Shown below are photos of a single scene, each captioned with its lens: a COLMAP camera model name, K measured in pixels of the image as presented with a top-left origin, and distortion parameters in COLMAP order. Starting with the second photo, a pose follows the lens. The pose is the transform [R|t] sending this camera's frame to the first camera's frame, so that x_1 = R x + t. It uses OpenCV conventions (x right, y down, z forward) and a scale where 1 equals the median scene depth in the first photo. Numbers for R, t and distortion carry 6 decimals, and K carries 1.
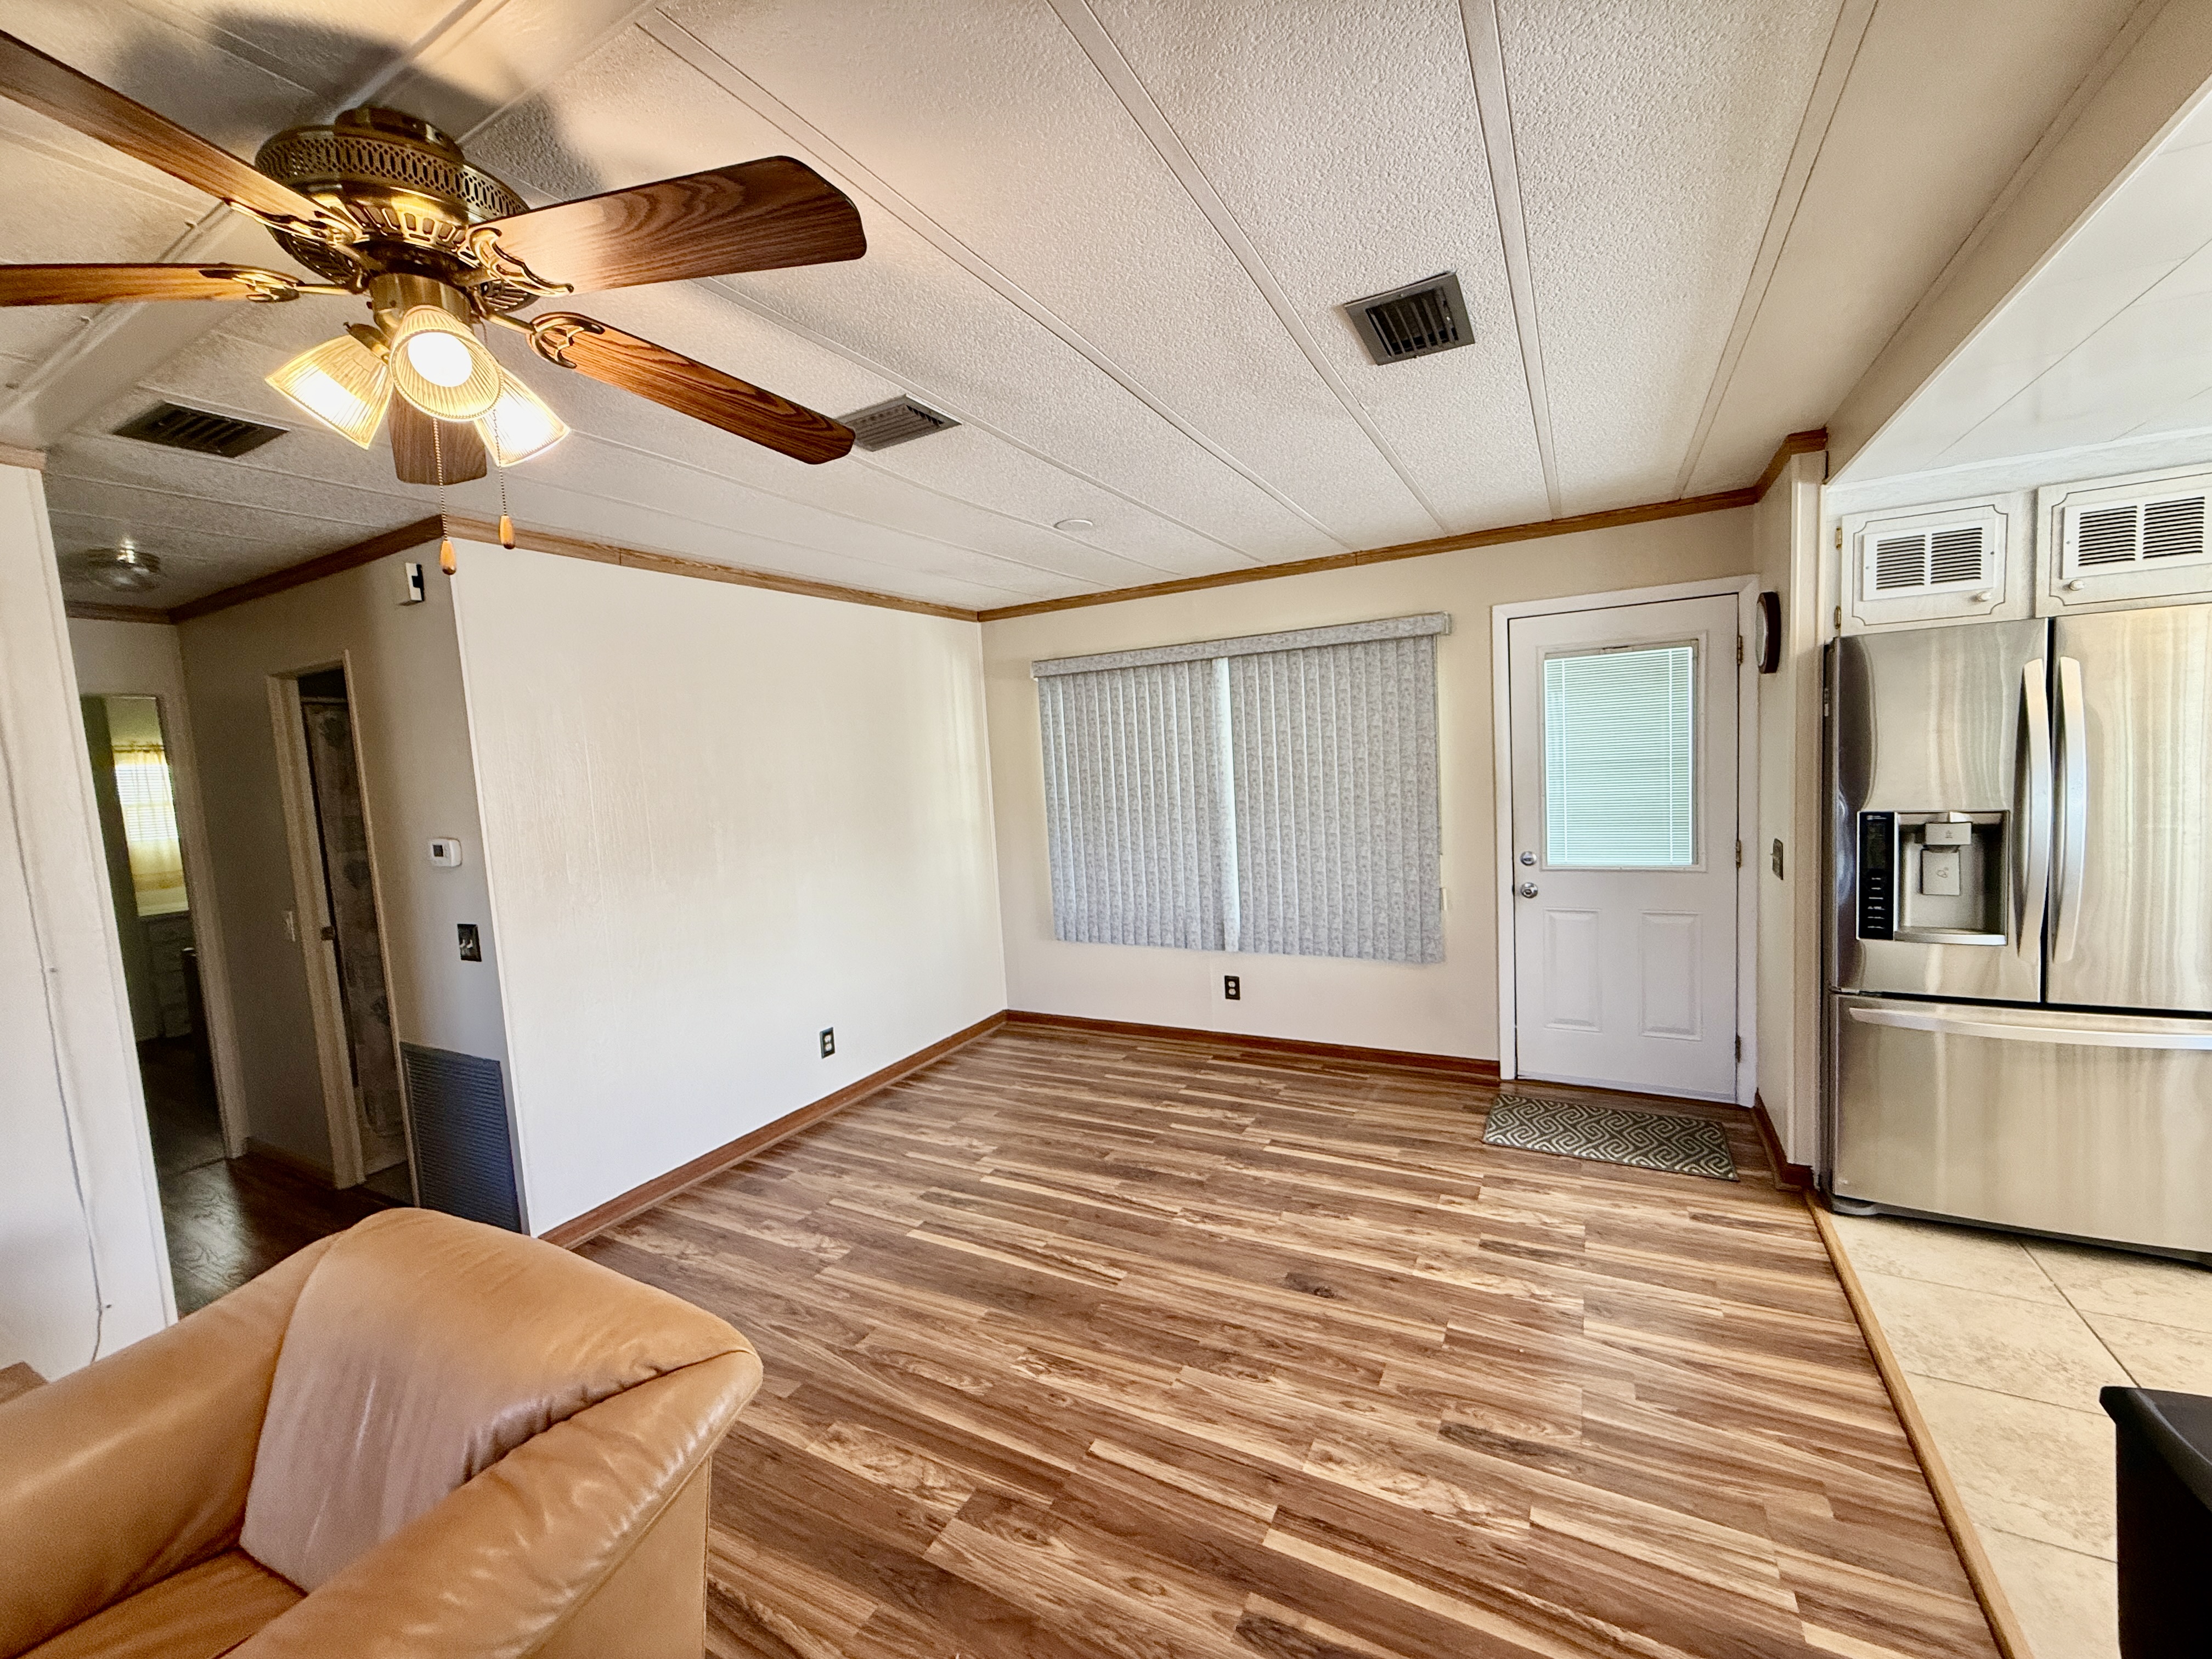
lens RADIAL K [[882.5, 0, 1110.0], [0, 882.5, 831.3], [0, 0, 1]] dist [0.000959, -0.000102]
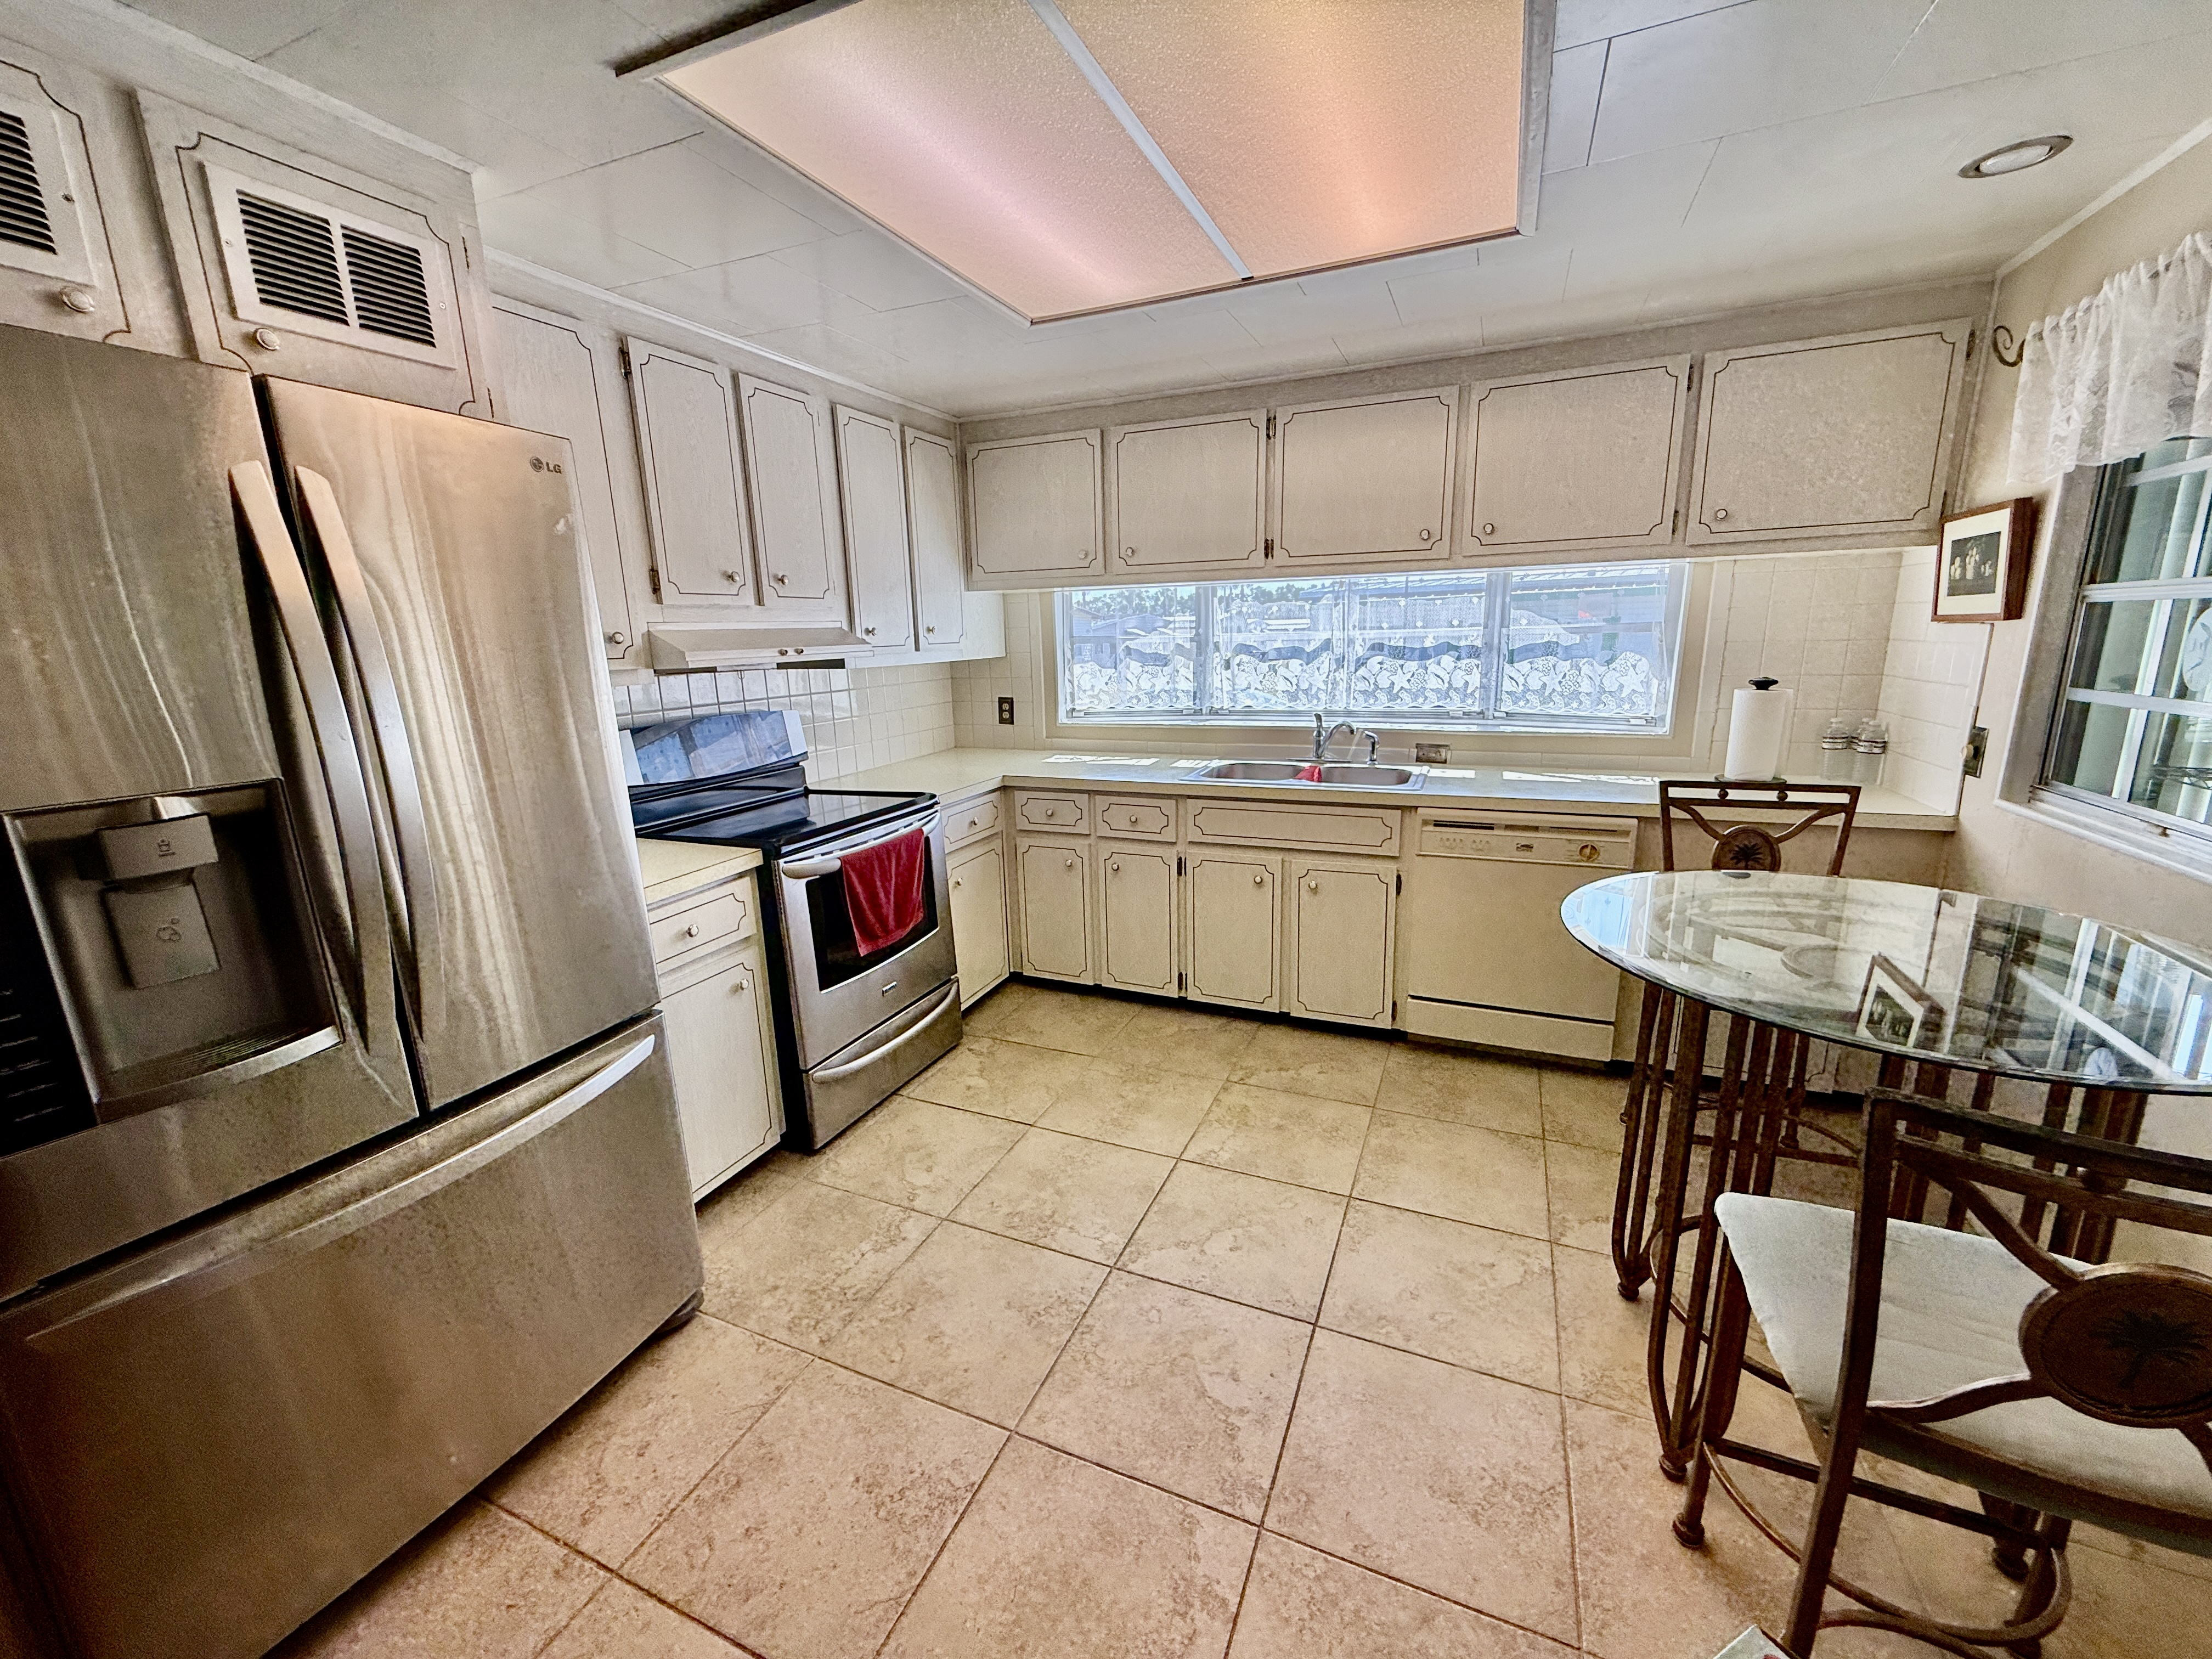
lens RADIAL K [[882.5, 0, 1109.3], [0, 882.5, 830.5], [0, 0, 1]] dist [0.000959, -0.000102]
pose [[-0.086603, -0.159501, 0.983392, 0.452920], [0.112574, 0.979211, 0.168737, -0.024890], [-0.989862, 0.125318, -0.066847, 0.532309]]
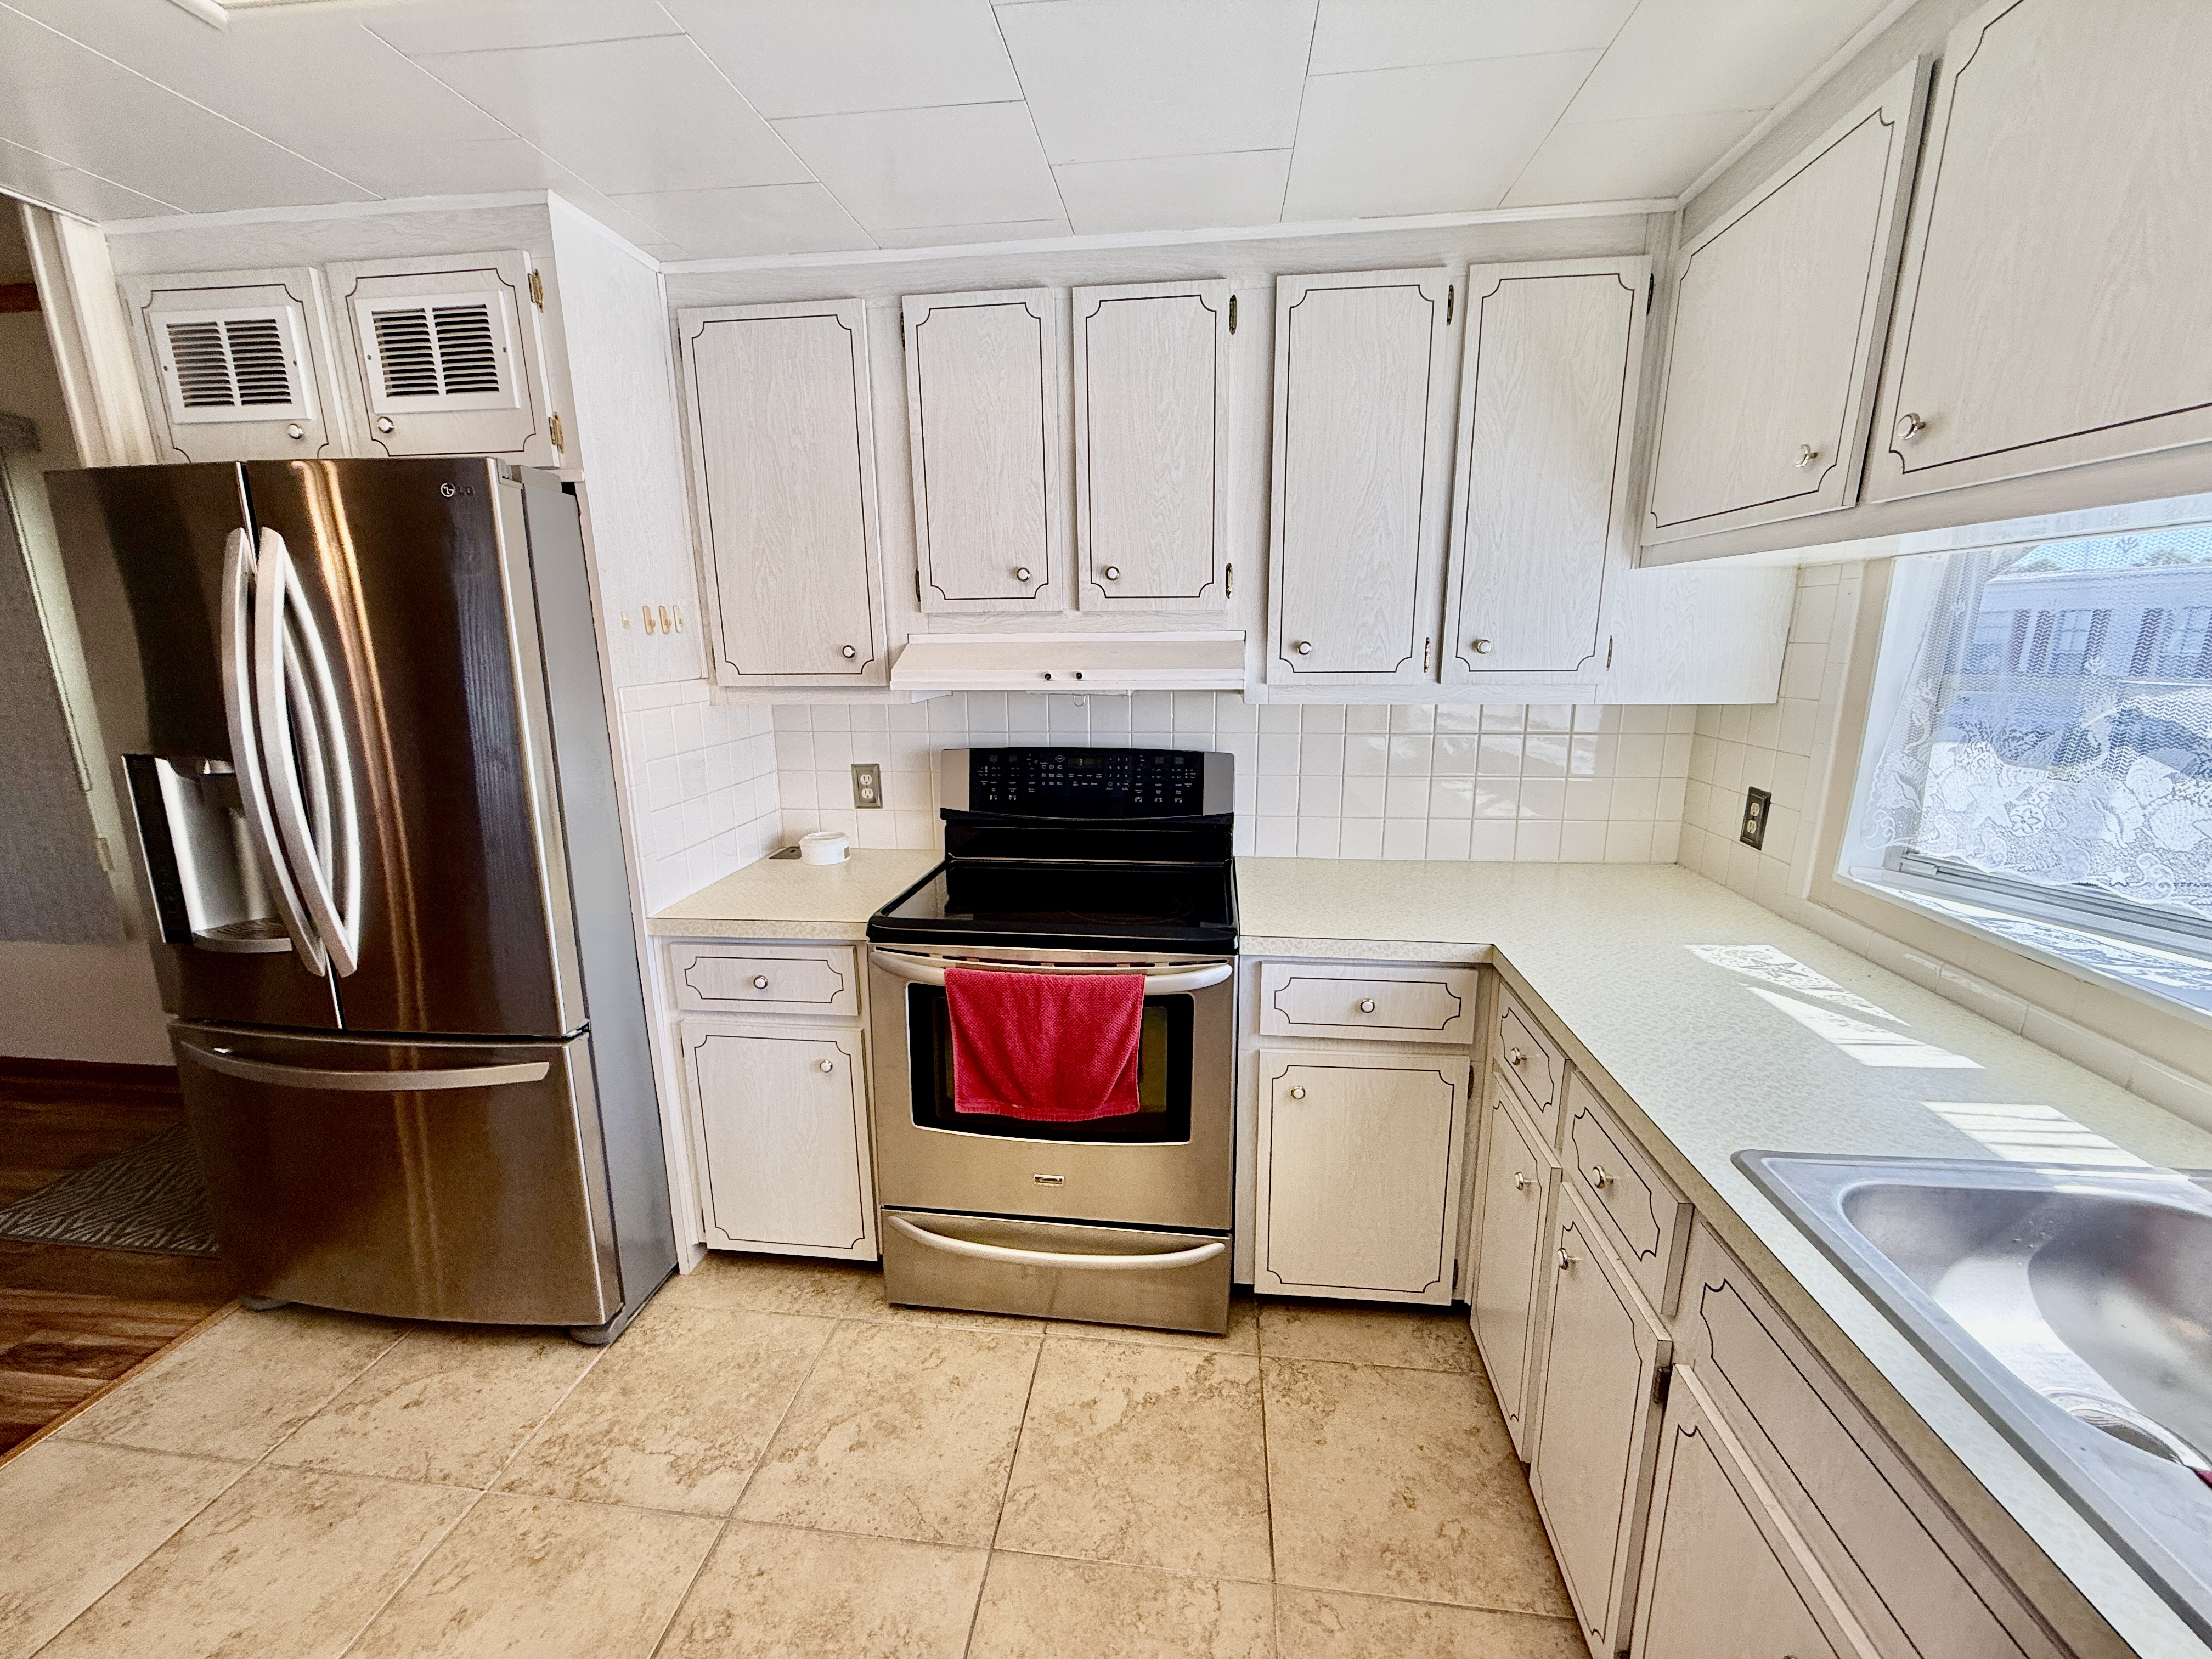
lens RADIAL K [[882.5, 0, 1110.2], [0, 882.5, 829.6], [0, 0, 1]] dist [0.000959, -0.000102]
pose [[0.927424, -0.027845, 0.372975, 1.243357], [-0.018611, 0.992554, 0.120378, -0.057225], [-0.373550, -0.118583, 0.919999, 0.119216]]
